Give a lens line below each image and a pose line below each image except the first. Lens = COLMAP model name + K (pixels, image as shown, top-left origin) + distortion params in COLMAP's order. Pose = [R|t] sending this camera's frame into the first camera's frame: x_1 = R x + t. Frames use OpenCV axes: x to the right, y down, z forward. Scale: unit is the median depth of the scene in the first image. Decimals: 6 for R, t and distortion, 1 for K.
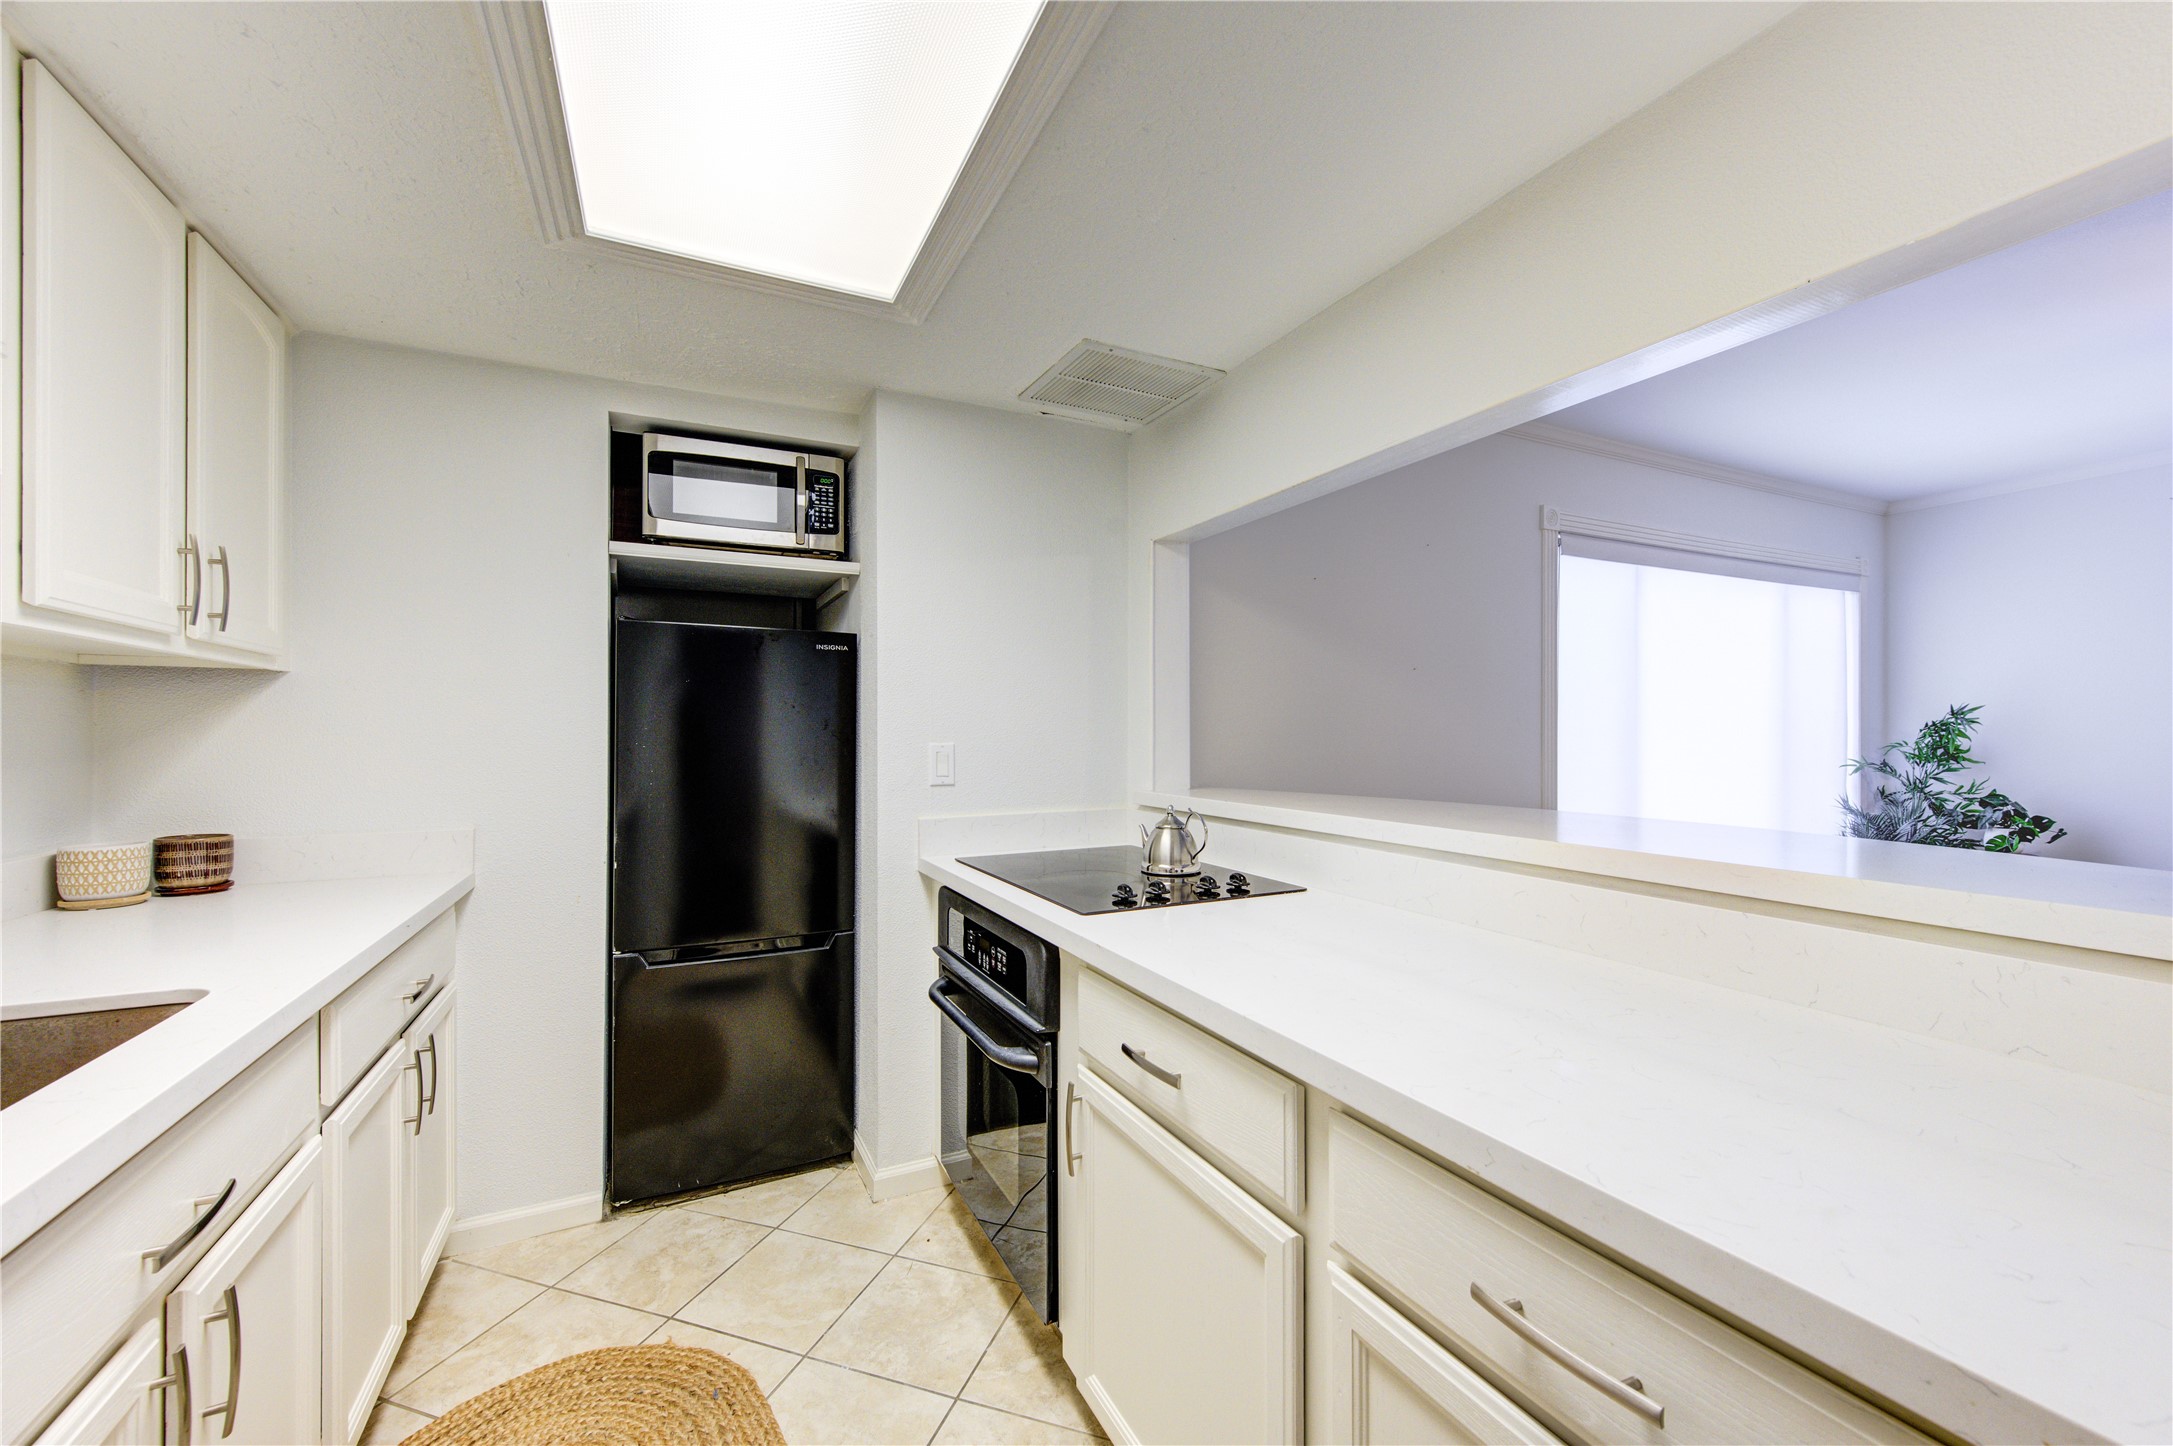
lens RADIAL K [[845.8, 0, 1090.6], [0, 845.8, 726.0], [0, 0, 1]] dist [-0.002278, -0.000286]
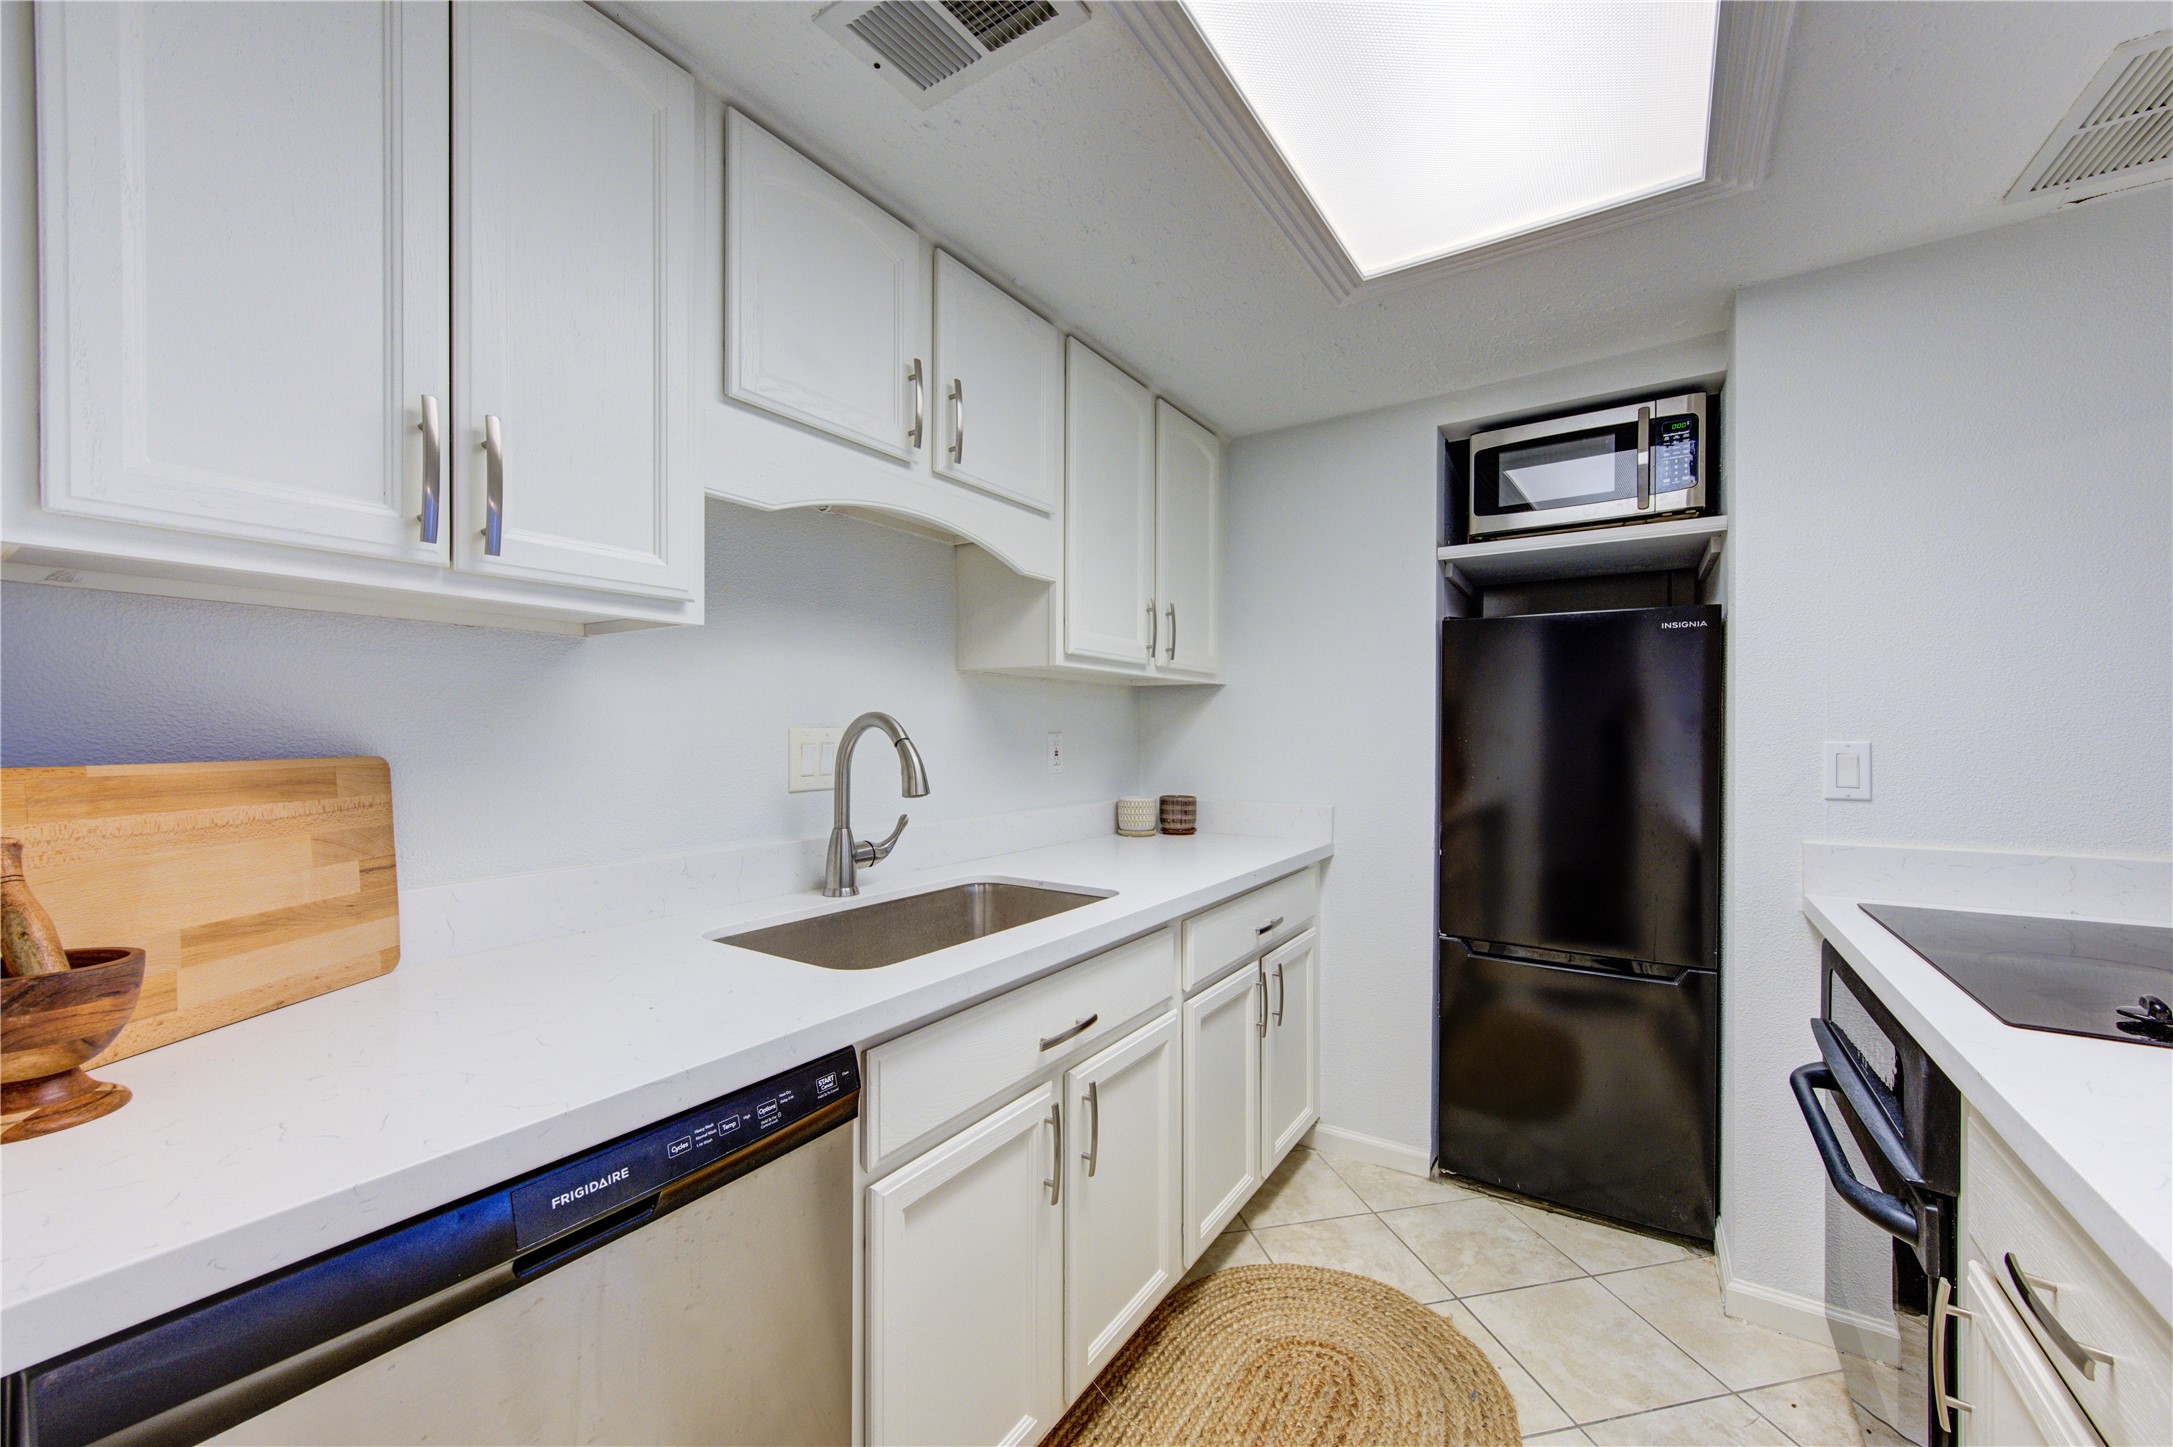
lens RADIAL K [[838.6, 0, 1091.5], [0, 838.6, 730.7], [0, 0, 1]] dist [0.002570, -0.000437]
pose [[0.504630, 0.001386, -0.863334, 0.144409], [0.007841, 0.999950, 0.006189, 0.002184], [0.863300, -0.009893, 0.504594, 0.100334]]
